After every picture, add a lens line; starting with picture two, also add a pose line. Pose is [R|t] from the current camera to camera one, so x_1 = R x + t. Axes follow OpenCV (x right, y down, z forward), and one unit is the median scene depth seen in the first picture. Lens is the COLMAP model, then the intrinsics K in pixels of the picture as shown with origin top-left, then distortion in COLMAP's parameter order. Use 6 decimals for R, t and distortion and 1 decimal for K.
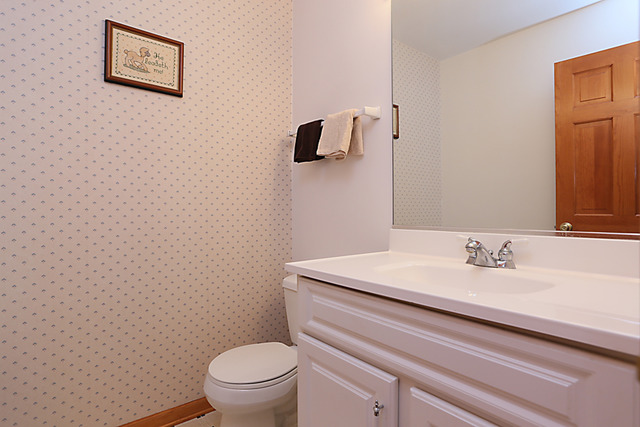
lens RADIAL K [[324.8, 0, 320.6], [0, 324.8, 212.8], [0, 0, 1]] dist [-0.042562, 0.005261]
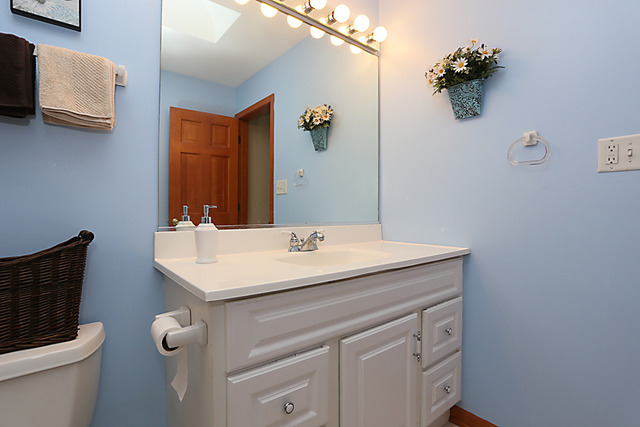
lens RADIAL K [[315.6, 0, 319.4], [0, 315.6, 211.9], [0, 0, 1]] dist [-0.060388, 0.020521]
pose [[-0.006386, -0.009477, 0.999935, -0.866150], [0.006674, 0.999932, 0.009520, -0.015793], [-0.999957, 0.006735, -0.006322, 0.949386]]
